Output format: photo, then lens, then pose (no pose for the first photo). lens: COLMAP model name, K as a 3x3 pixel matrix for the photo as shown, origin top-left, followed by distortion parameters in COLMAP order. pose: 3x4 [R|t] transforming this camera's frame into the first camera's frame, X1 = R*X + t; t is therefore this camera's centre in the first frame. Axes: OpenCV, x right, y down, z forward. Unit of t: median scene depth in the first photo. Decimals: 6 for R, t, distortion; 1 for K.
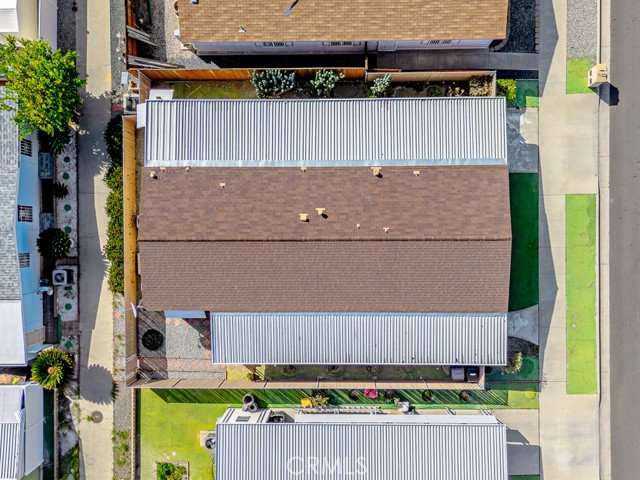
lens RADIAL K [[471.1, 0, 320.0], [0, 471.1, 240.0], [0, 0, 1]] dist [0.059484, -0.042534]
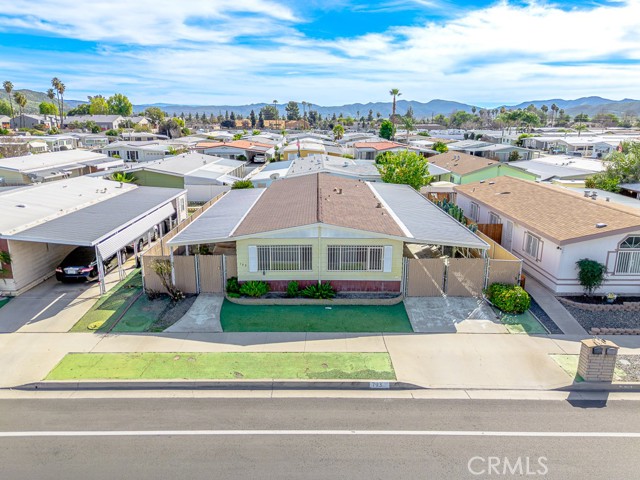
lens RADIAL K [[471.1, 0, 320.0], [0, 471.1, 240.0], [0, 0, 1]] dist [0.059484, -0.042534]
pose [[-0.001202, 0.268711, -0.963220, 1.078678], [-0.999969, -0.007827, -0.000936, -0.002870], [-0.007790, 0.963189, 0.268712, 0.688840]]
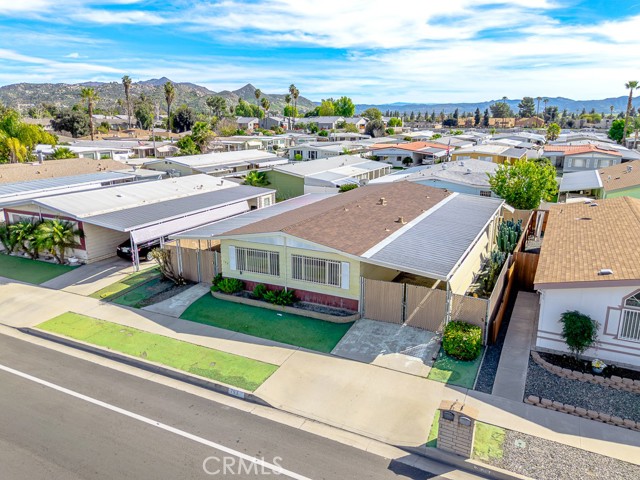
lens RADIAL K [[471.1, 0, 320.0], [0, 471.1, 240.0], [0, 0, 1]] dist [0.059484, -0.042534]
pose [[-0.454188, 0.245935, -0.856288, 0.990635], [-0.890867, -0.116421, 0.439092, -0.400701], [0.008298, 0.962269, 0.271972, 0.665984]]
